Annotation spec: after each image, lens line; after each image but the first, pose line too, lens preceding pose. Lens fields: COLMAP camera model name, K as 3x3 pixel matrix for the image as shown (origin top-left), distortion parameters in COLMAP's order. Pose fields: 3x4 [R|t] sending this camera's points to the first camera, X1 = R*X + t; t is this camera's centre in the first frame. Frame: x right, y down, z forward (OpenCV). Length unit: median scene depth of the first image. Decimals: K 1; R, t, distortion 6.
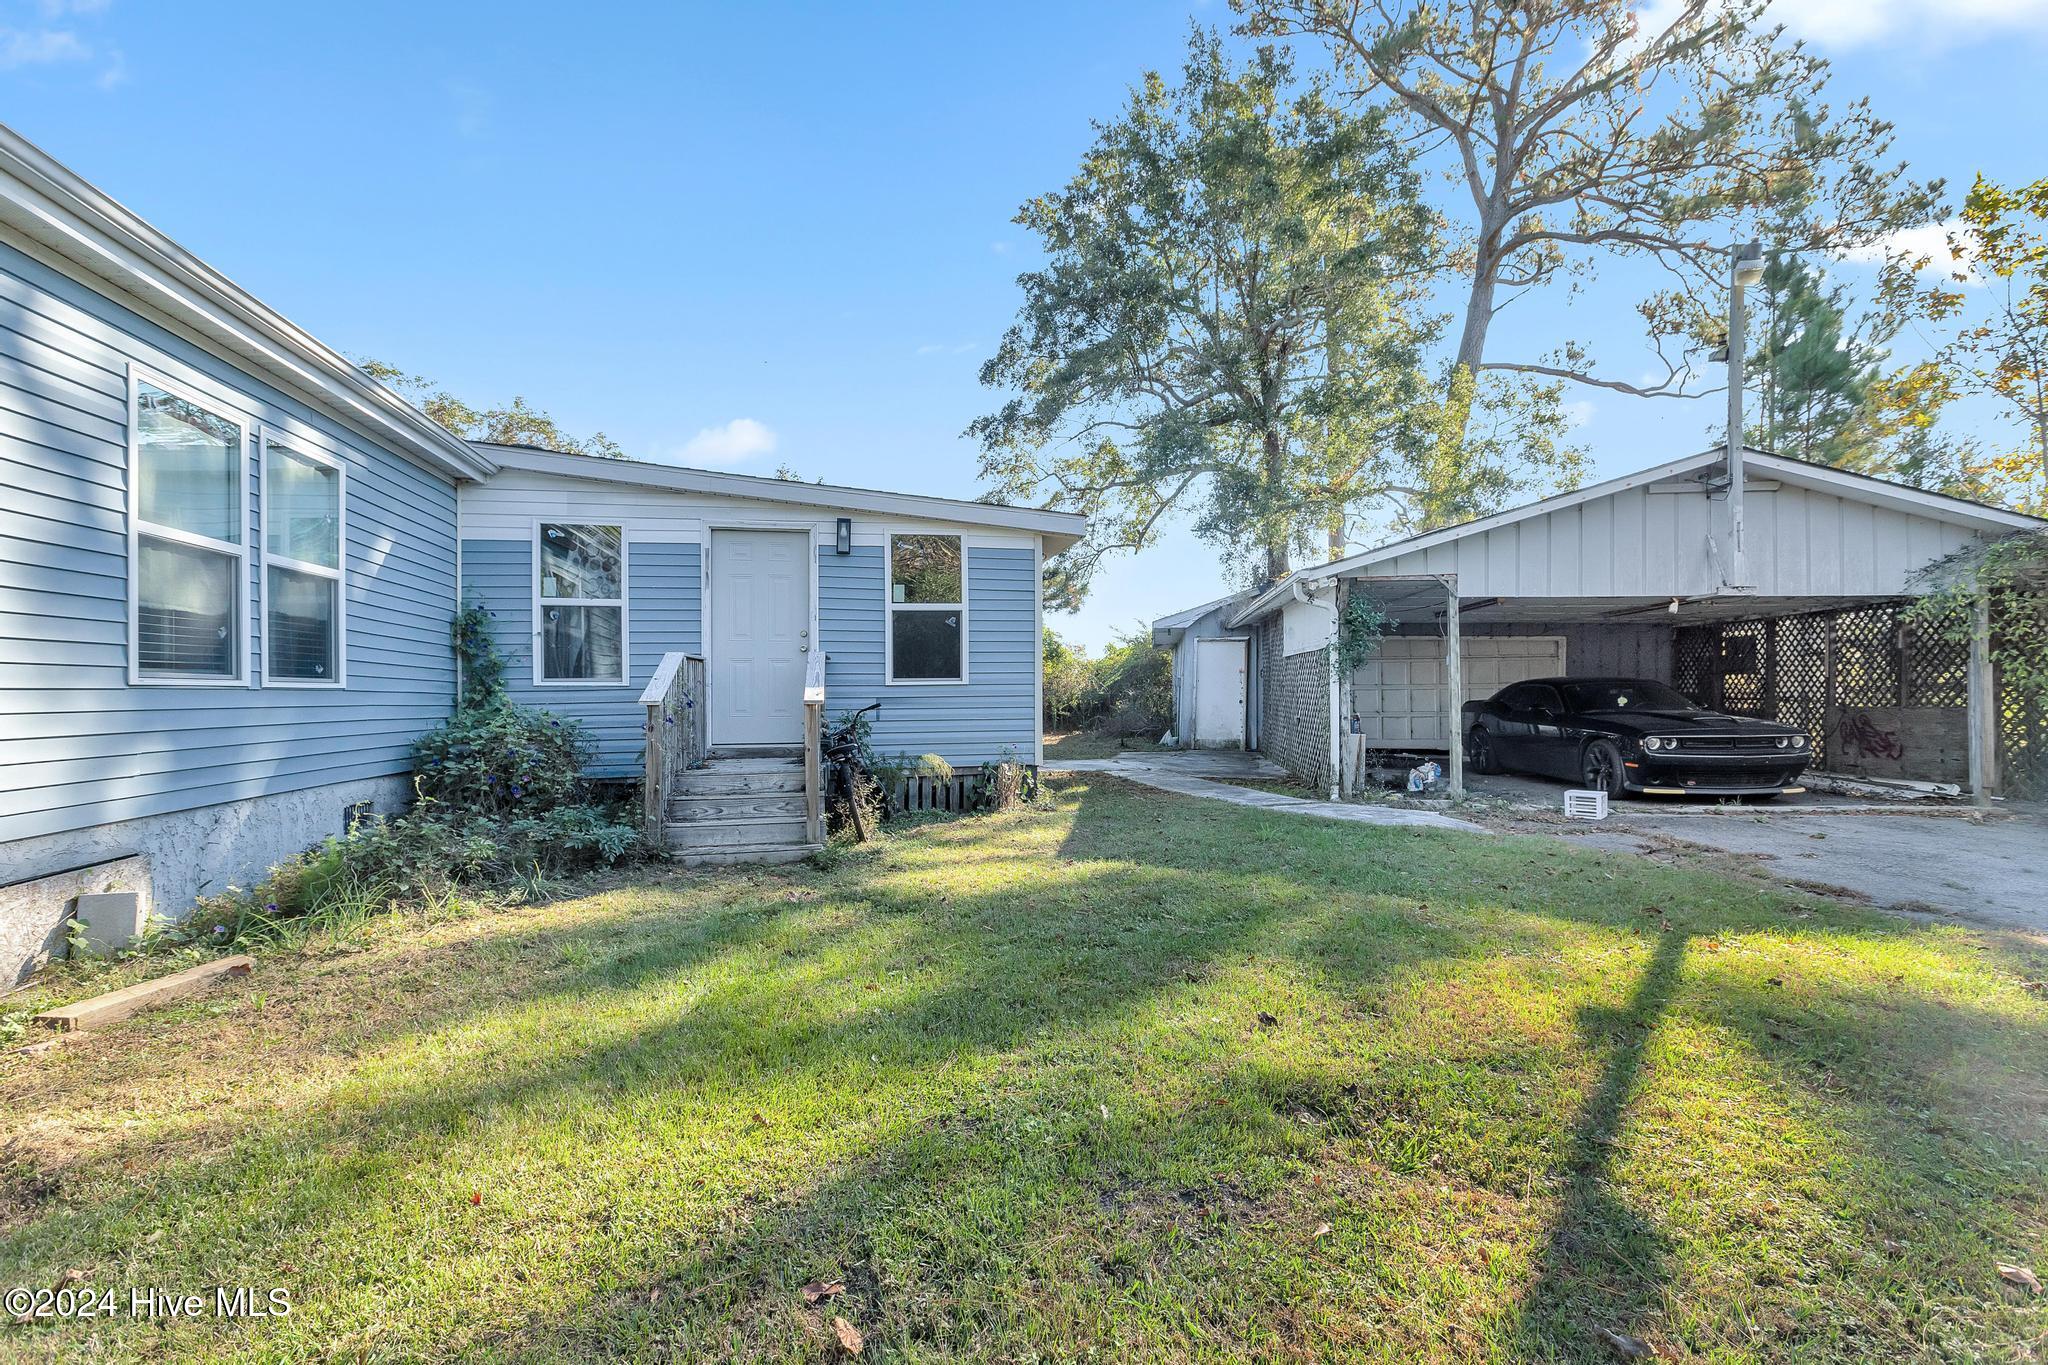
lens RADIAL K [[904.1, 0, 1014.3], [0, 904.1, 664.6], [0, 0, 1]] dist [0.000753, 0.000133]
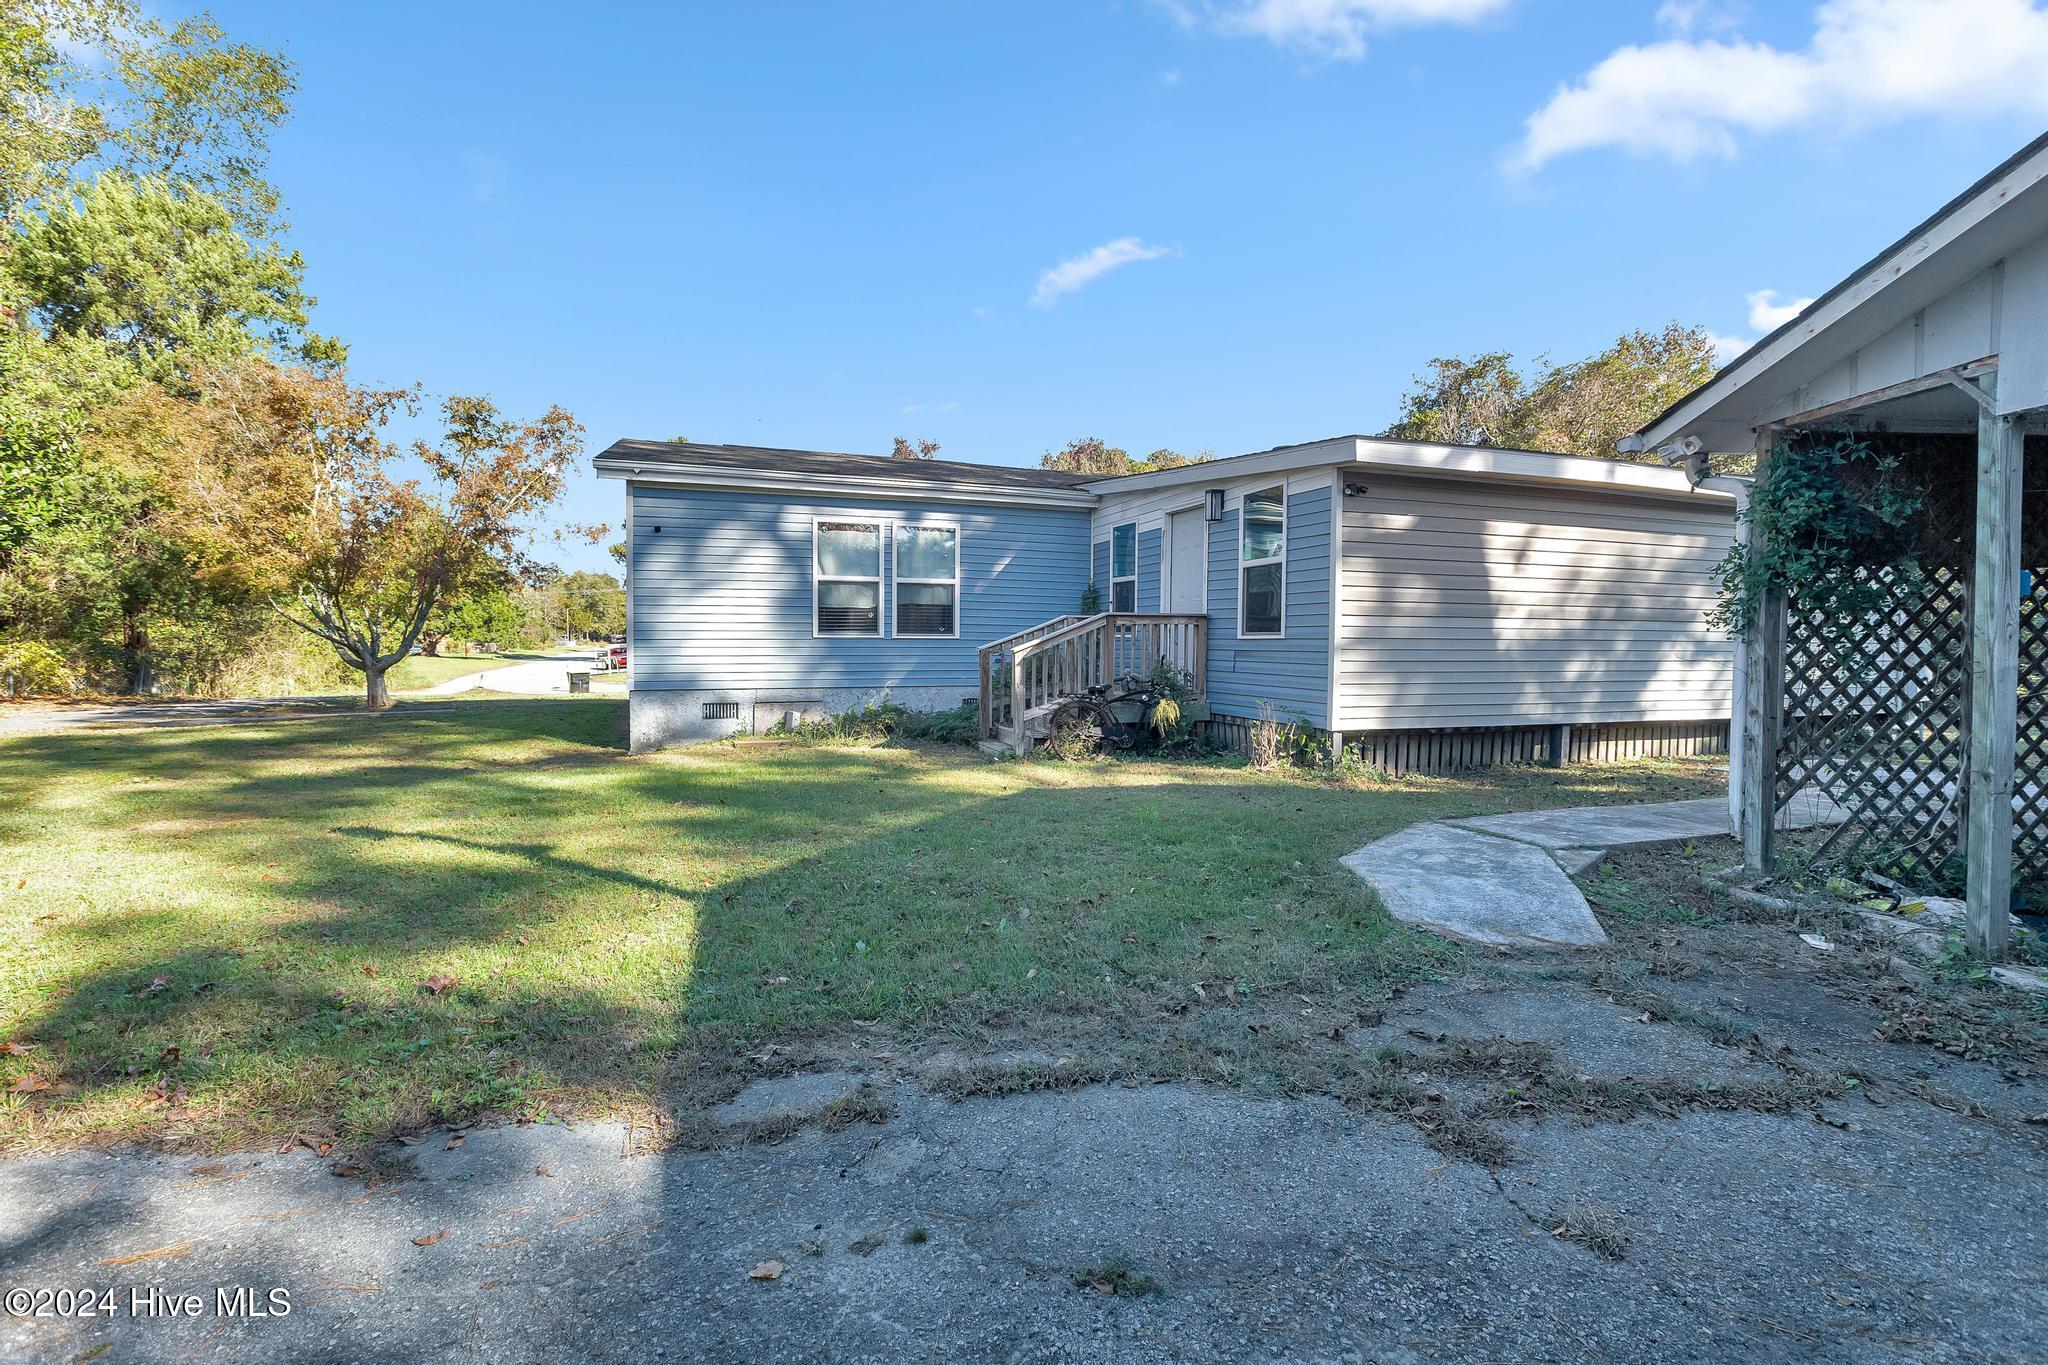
lens RADIAL K [[904.1, 0, 1014.3], [0, 904.1, 664.6], [0, 0, 1]] dist [0.000753, 0.000133]
pose [[0.152398, 0.035946, -0.987665, 0.890549], [0.020658, 0.999004, 0.039546, 0.004790], [0.988103, -0.026430, 0.151504, 0.591705]]
